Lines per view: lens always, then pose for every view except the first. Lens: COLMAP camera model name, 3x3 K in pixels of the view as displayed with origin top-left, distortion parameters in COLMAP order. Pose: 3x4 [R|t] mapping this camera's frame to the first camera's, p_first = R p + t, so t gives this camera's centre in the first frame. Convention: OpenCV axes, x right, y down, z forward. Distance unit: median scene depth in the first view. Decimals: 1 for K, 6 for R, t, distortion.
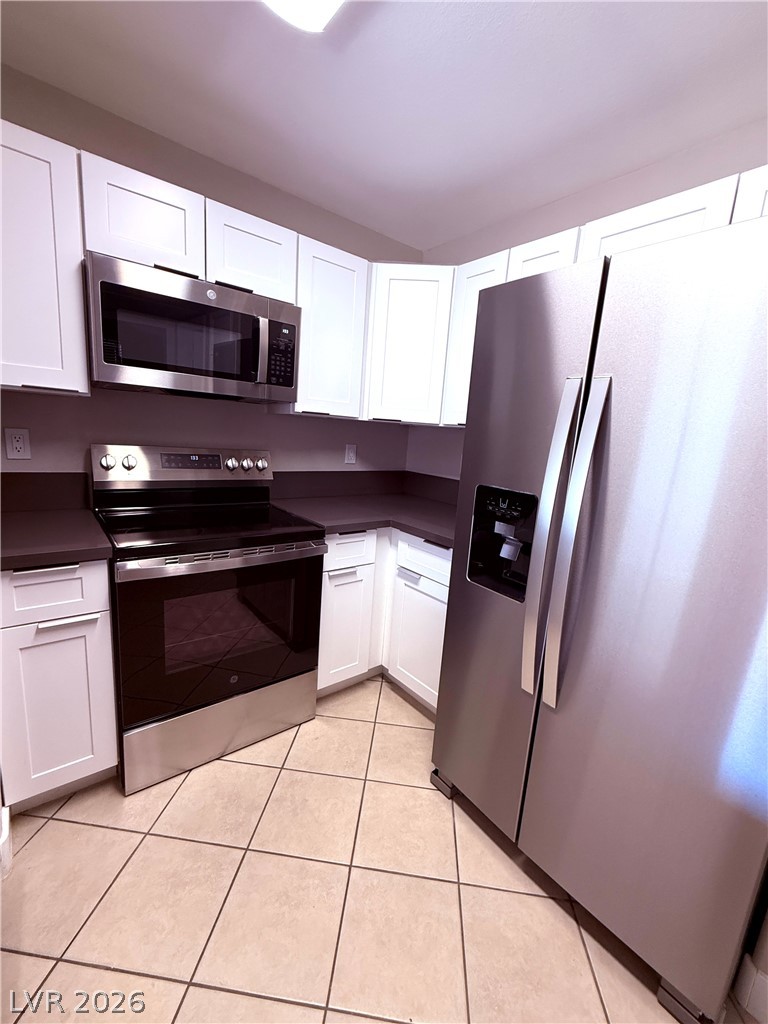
lens RADIAL K [[421.2, 0, 388.9], [0, 421.2, 513.8], [0, 0, 1]] dist [-0.009199, 0.006514]
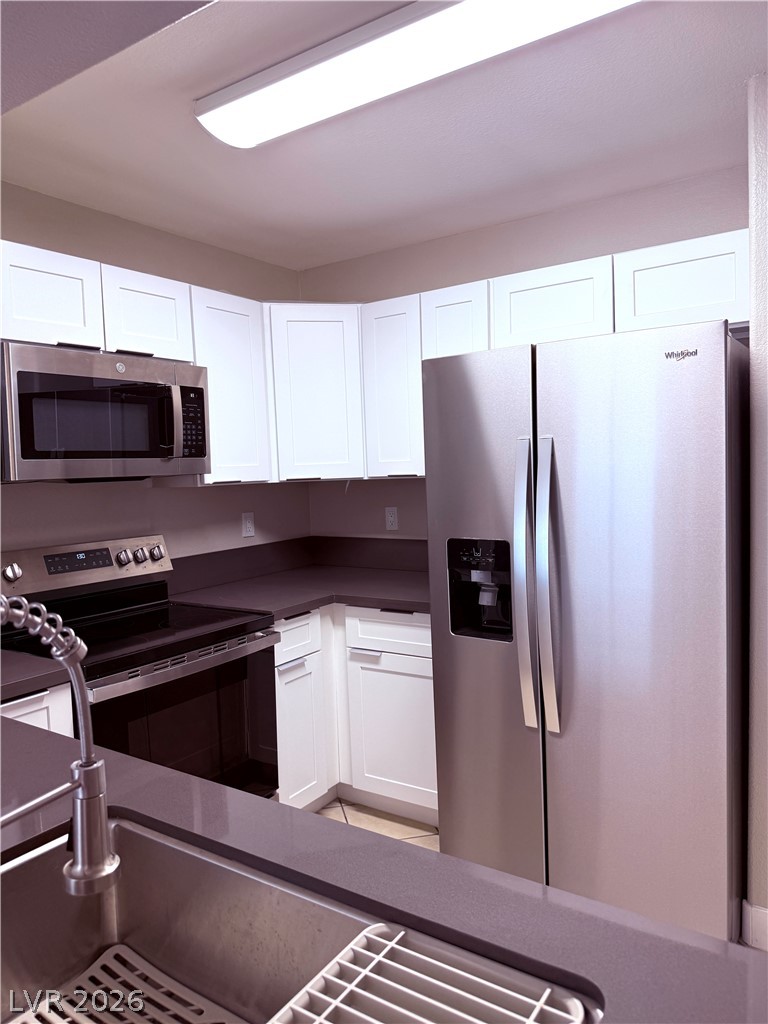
lens RADIAL K [[714.0, 0, 384.0], [0, 714.0, 512.0], [0, 0, 1]] dist [0.107130, -0.150897]
pose [[0.950751, -0.126790, 0.282839, -0.317520], [0.161127, 0.981695, -0.101551, 0.015005], [-0.264786, 0.142123, 0.953776, -0.477808]]
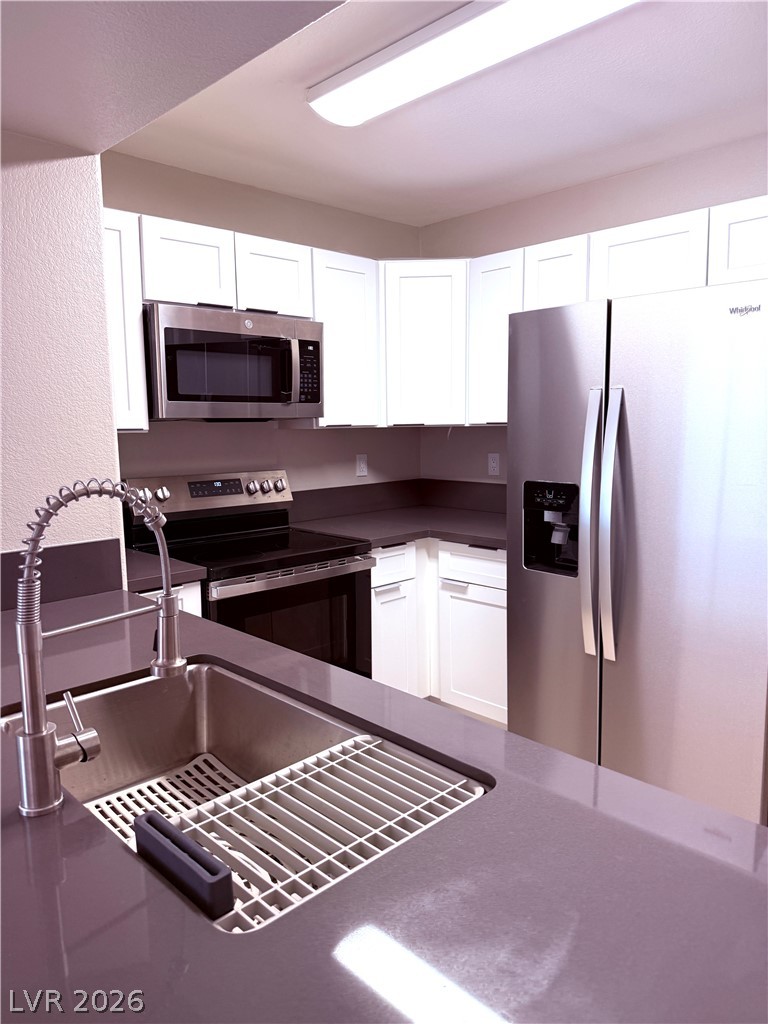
lens RADIAL K [[714.0, 0, 384.0], [0, 714.0, 512.0], [0, 0, 1]] dist [0.107130, -0.150897]
pose [[0.992416, -0.097149, 0.075316, -0.235431], [0.101800, 0.992959, -0.060578, 0.067959], [-0.068901, 0.067786, 0.995318, -0.657349]]
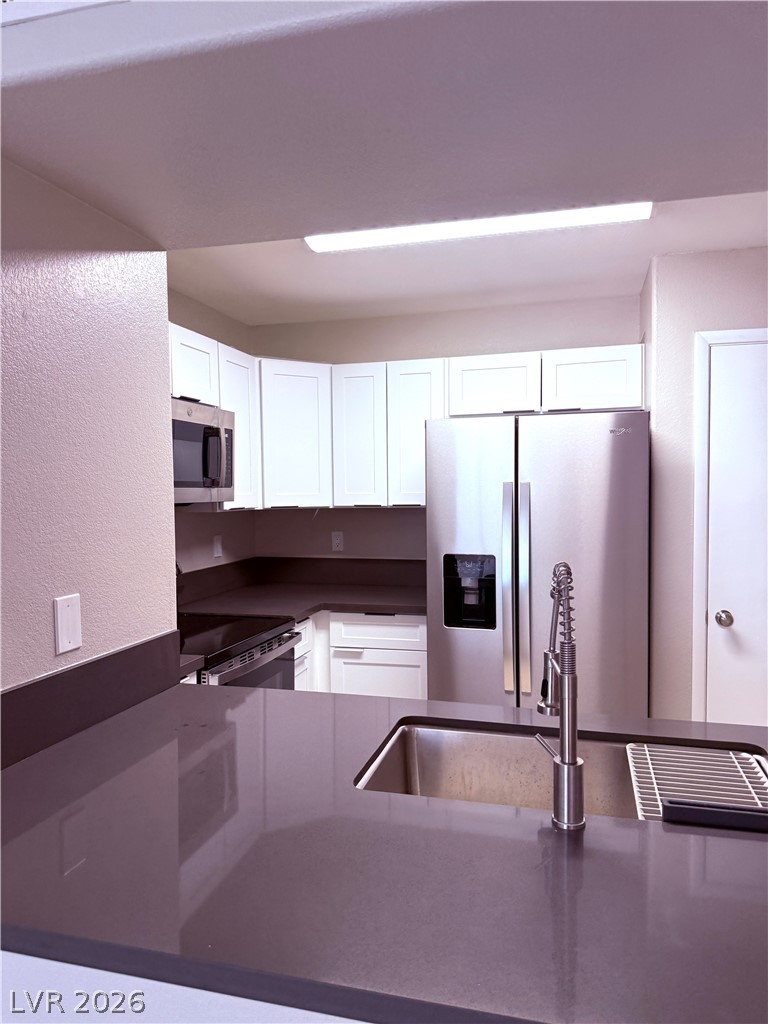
lens RADIAL K [[714.0, 0, 384.0], [0, 714.0, 512.0], [0, 0, 1]] dist [0.107130, -0.150897]
pose [[0.807748, -0.100295, 0.580934, -0.957708], [0.182190, 0.979652, -0.084190, -0.032108], [-0.560669, 0.173845, 0.809585, -0.596435]]
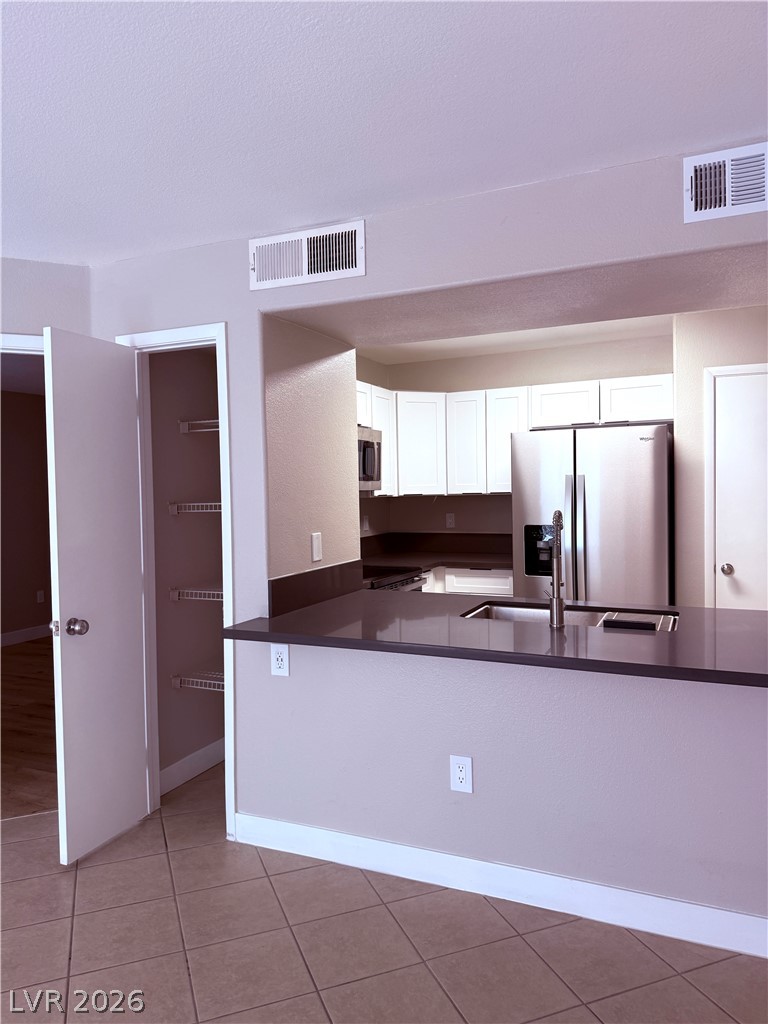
lens RADIAL K [[714.0, 0, 384.0], [0, 714.0, 512.0], [0, 0, 1]] dist [0.107130, -0.150897]
pose [[0.887491, -0.104689, 0.448776, -1.406956], [0.170820, 0.979212, -0.109384, 0.094358], [-0.427996, 0.173737, 0.886924, -1.286984]]
